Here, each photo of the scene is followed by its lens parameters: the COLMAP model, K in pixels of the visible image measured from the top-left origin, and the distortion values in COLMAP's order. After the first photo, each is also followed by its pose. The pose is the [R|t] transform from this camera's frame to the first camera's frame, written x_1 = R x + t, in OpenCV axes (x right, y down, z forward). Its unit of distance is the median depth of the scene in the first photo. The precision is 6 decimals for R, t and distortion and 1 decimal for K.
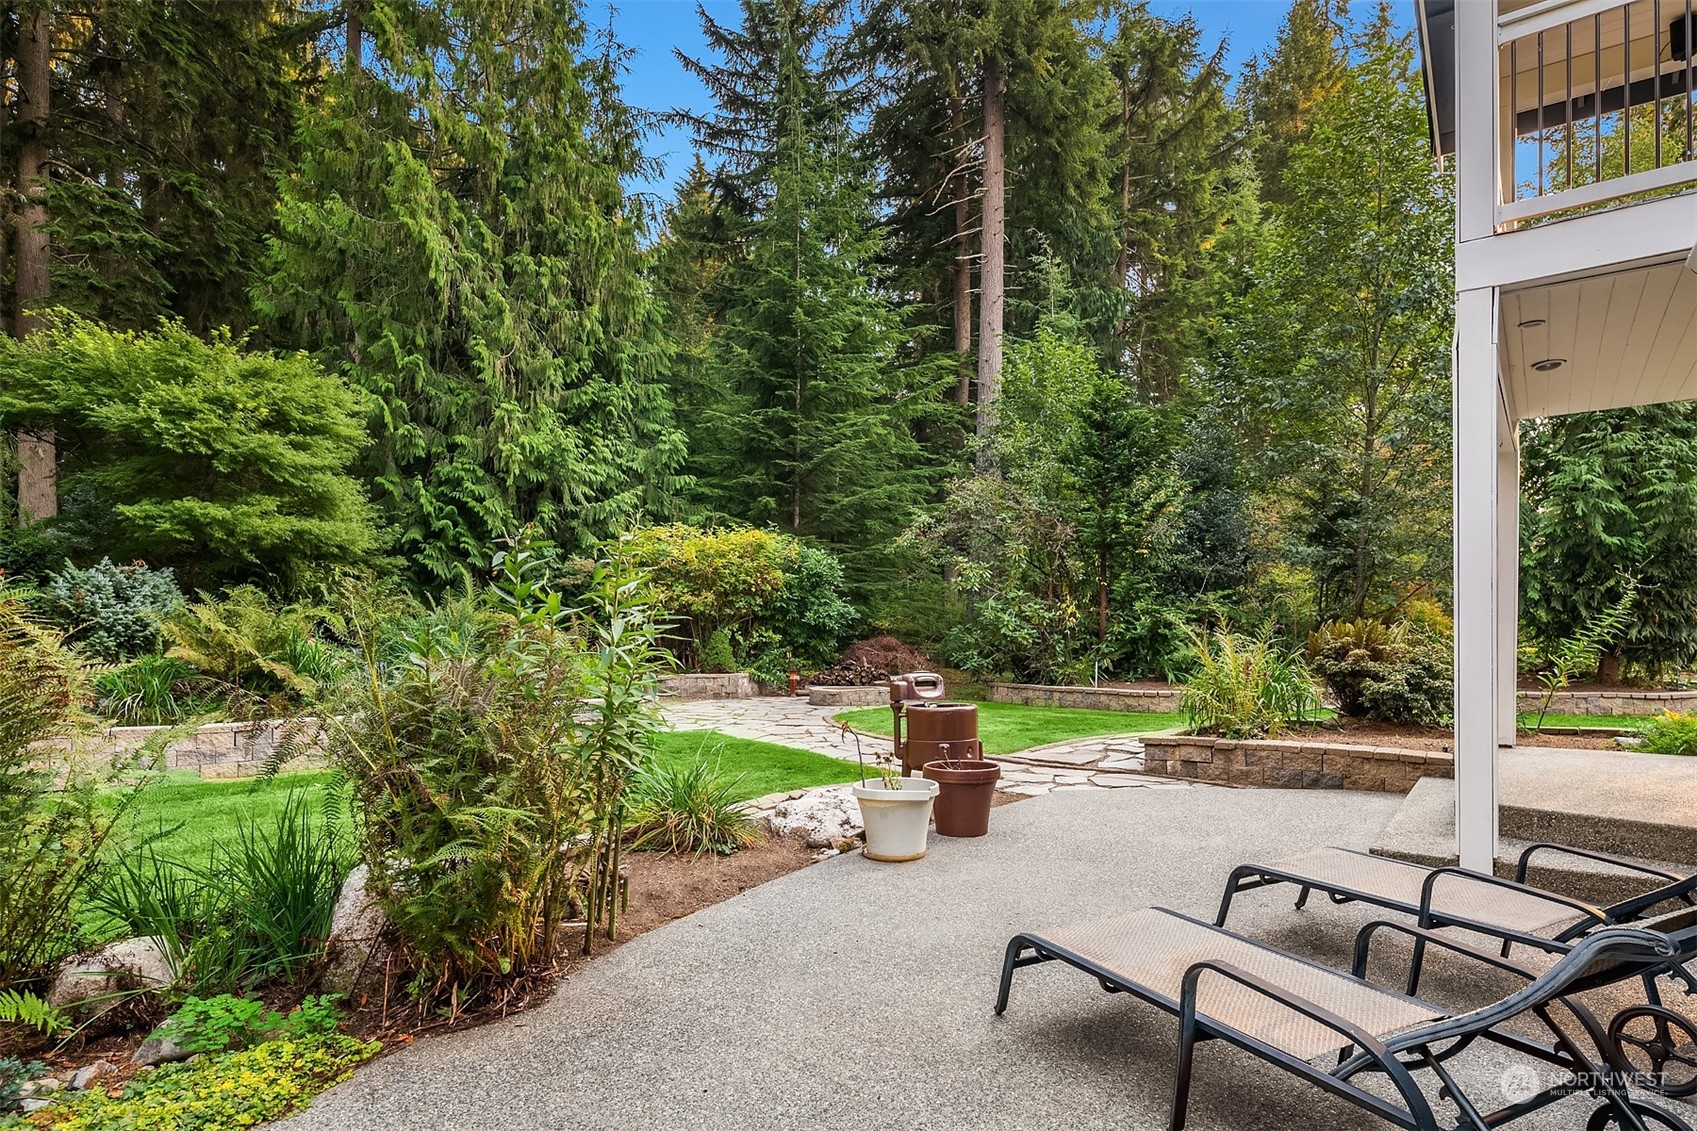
lens RADIAL K [[918.8, 0, 851.4], [0, 918.8, 613.3], [0, 0, 1]] dist [-0.002306, -0.000552]
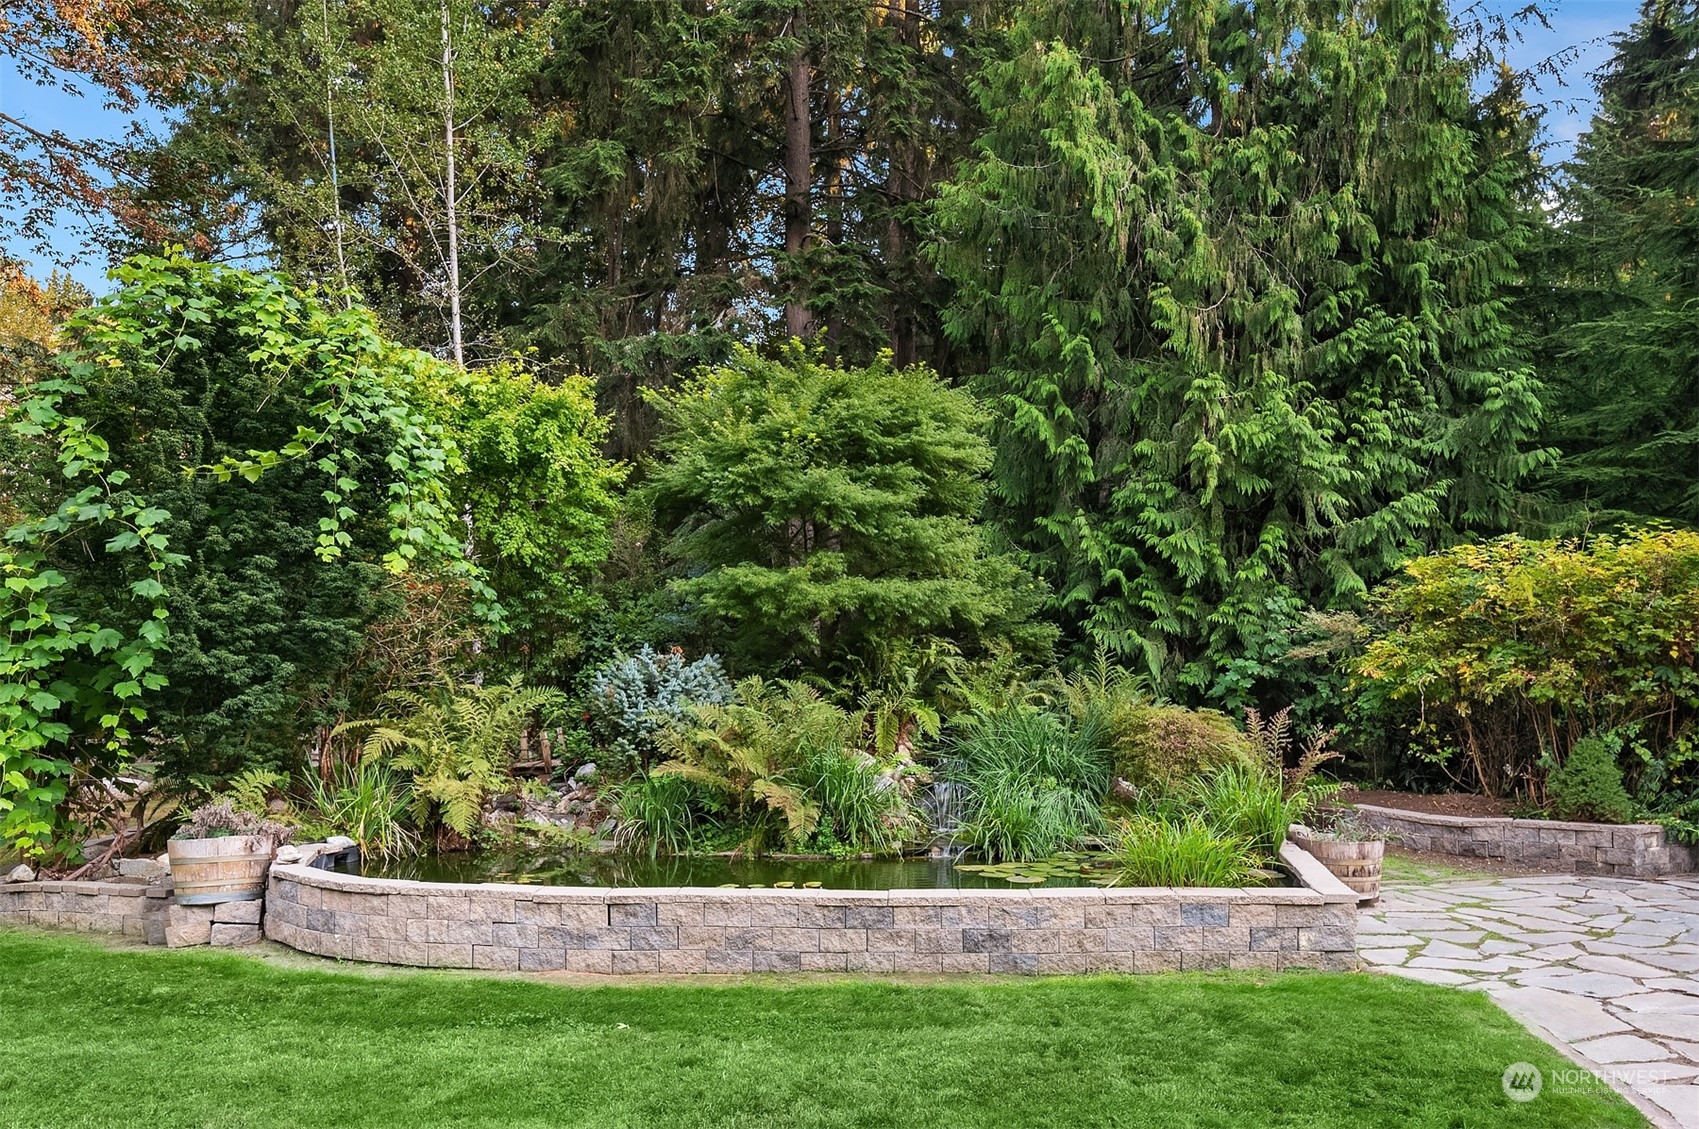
lens RADIAL K [[1133.3, 0, 845.2], [0, 1133.3, 703.7], [0, 0, 1]] dist [0.000950, -0.003304]
pose [[0.696749, -0.005199, -0.717296, 0.017581], [0.011495, 0.999926, 0.003918, -0.006840], [0.717223, -0.010975, 0.696758, 0.265238]]
